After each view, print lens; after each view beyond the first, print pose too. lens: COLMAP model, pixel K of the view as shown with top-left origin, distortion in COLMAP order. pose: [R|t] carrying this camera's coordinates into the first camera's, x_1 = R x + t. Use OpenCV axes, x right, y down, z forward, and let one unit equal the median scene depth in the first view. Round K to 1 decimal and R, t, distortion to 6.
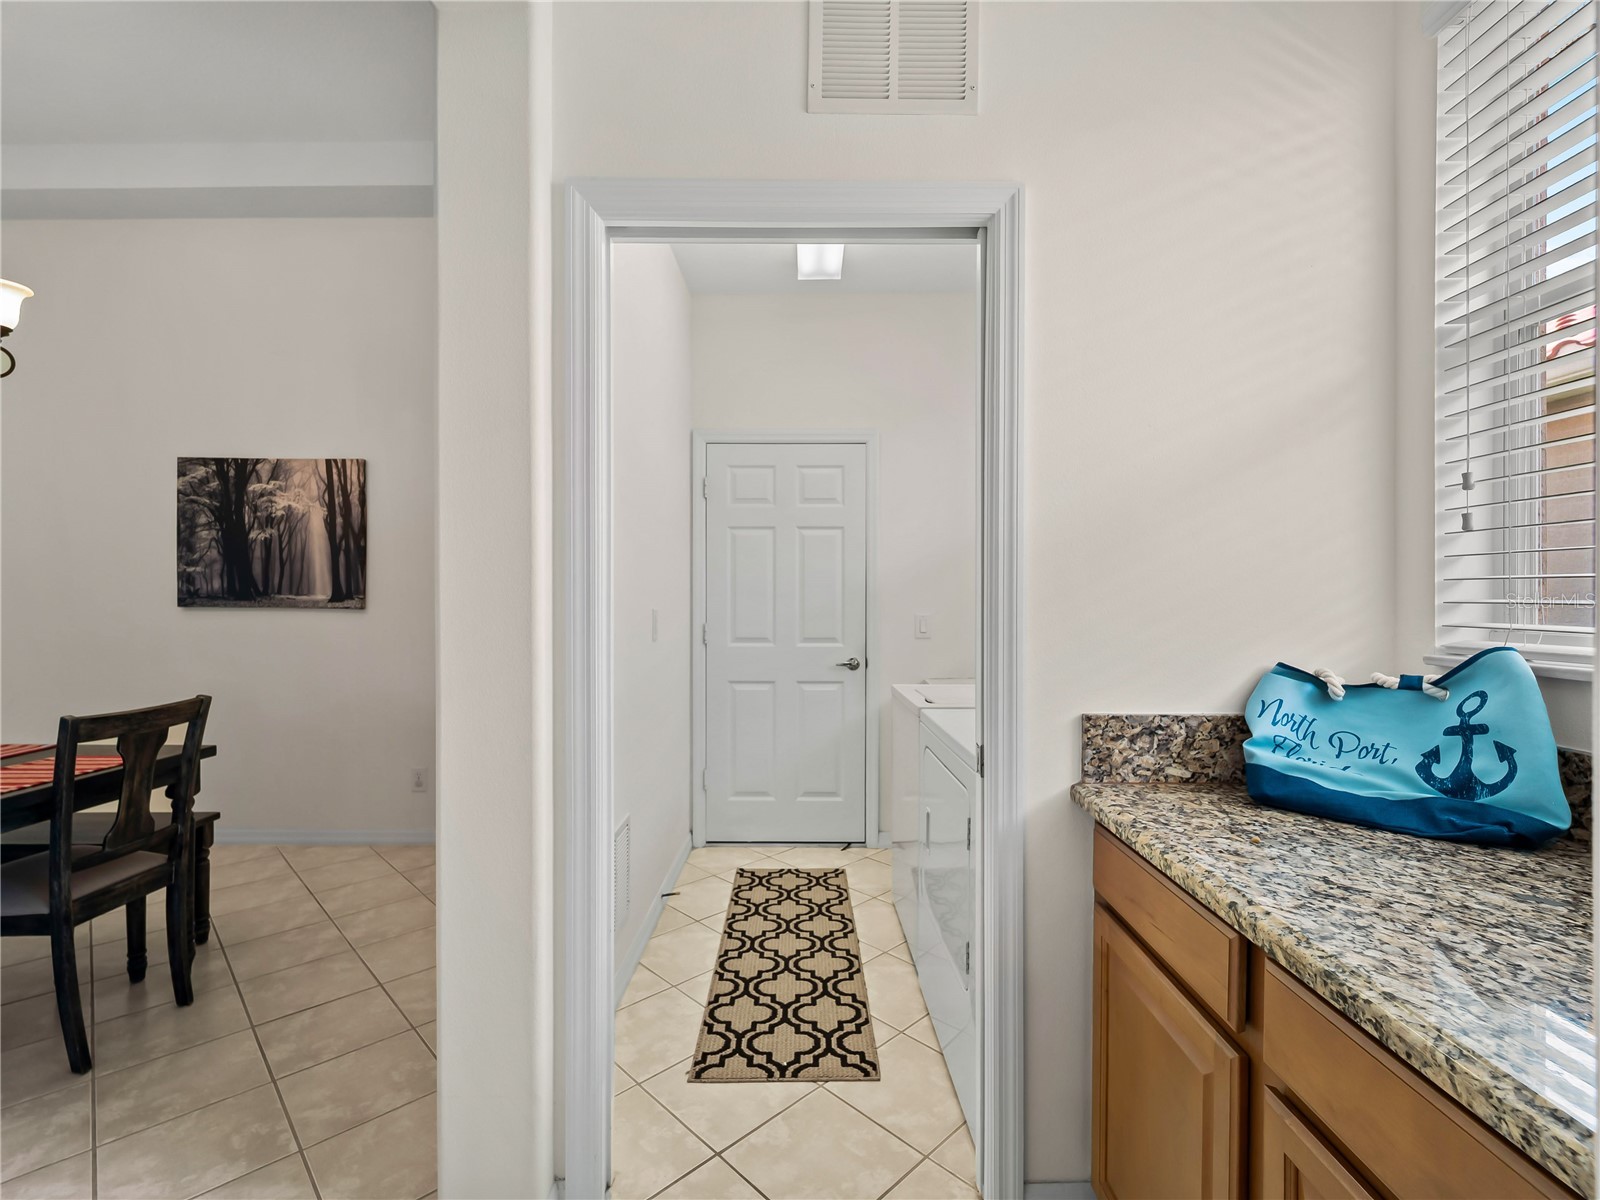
lens RADIAL K [[719.6, 0, 805.1], [0, 719.6, 606.9], [0, 0, 1]] dist [-0.000790, -0.000302]
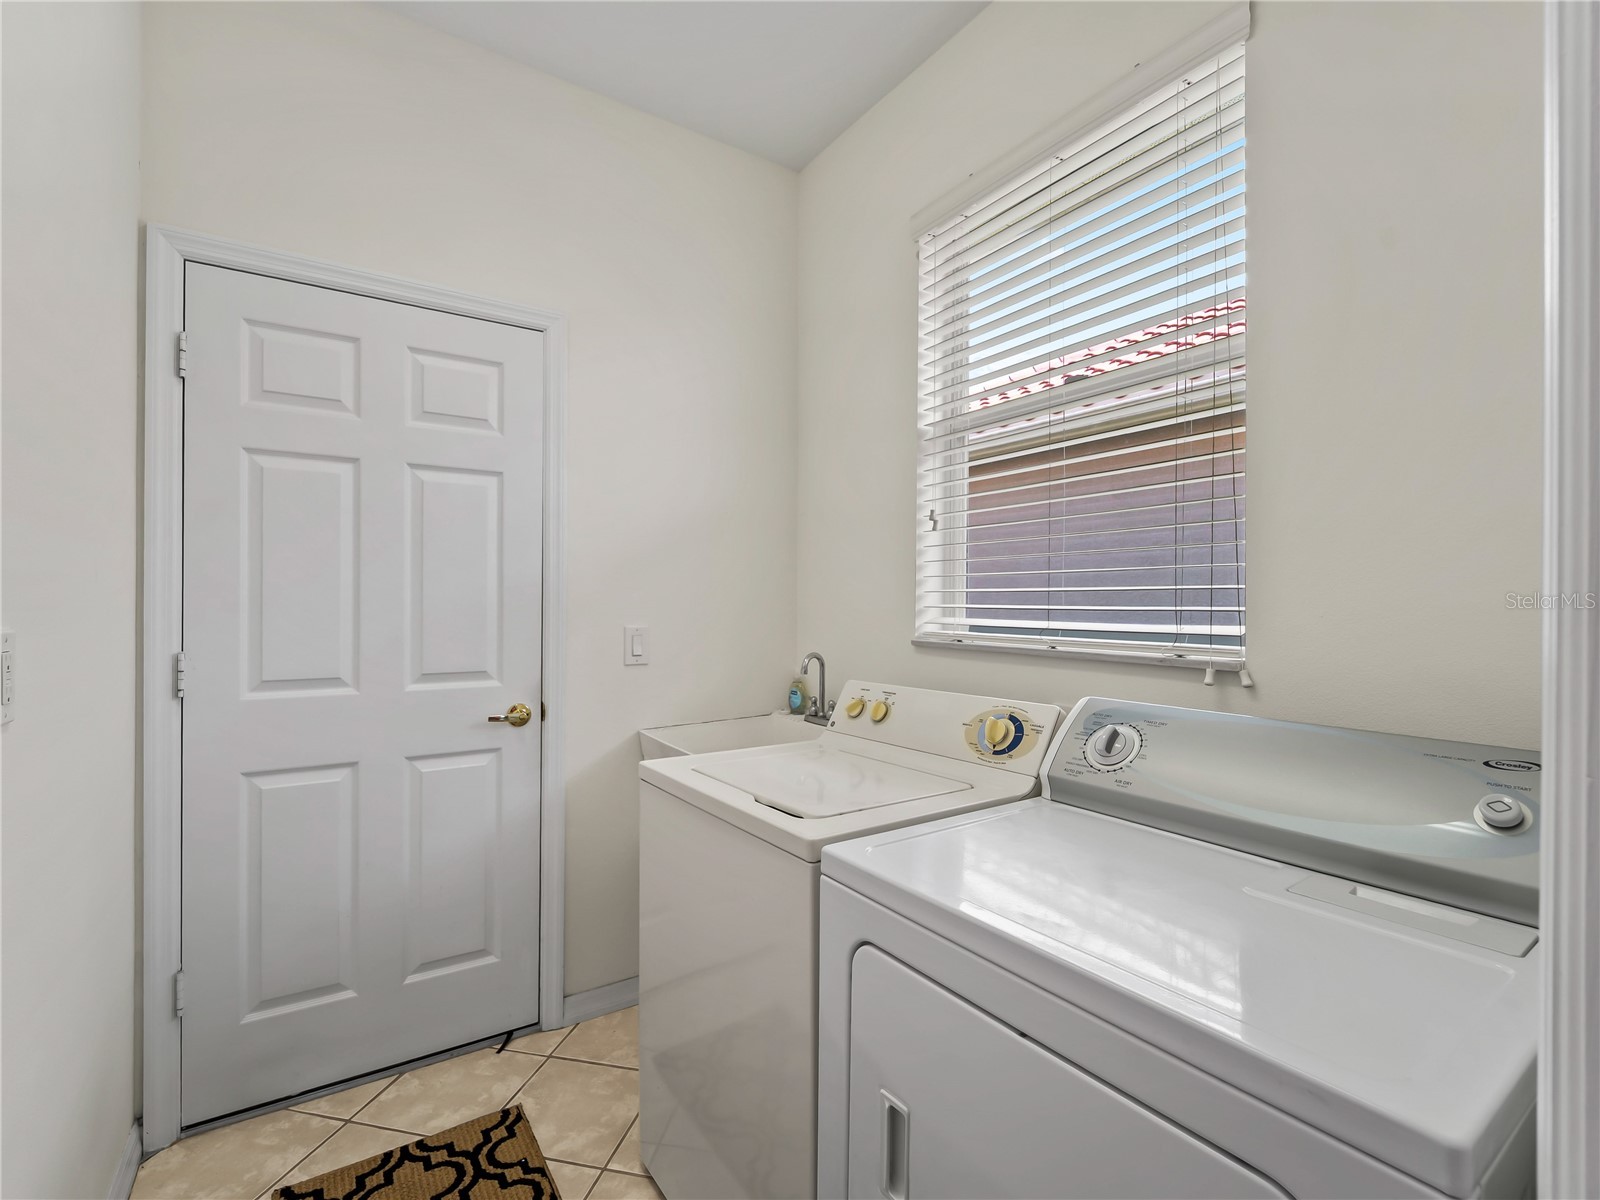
lens RADIAL K [[684.9, 0, 797.3], [0, 684.9, 605.0], [0, 0, 1]] dist [-0.013127, 0.000506]
pose [[0.825947, 0.003921, 0.563734, -0.057237], [0.000071, 0.999975, -0.007060, -0.004757], [-0.563748, 0.005871, 0.825926, 0.425284]]
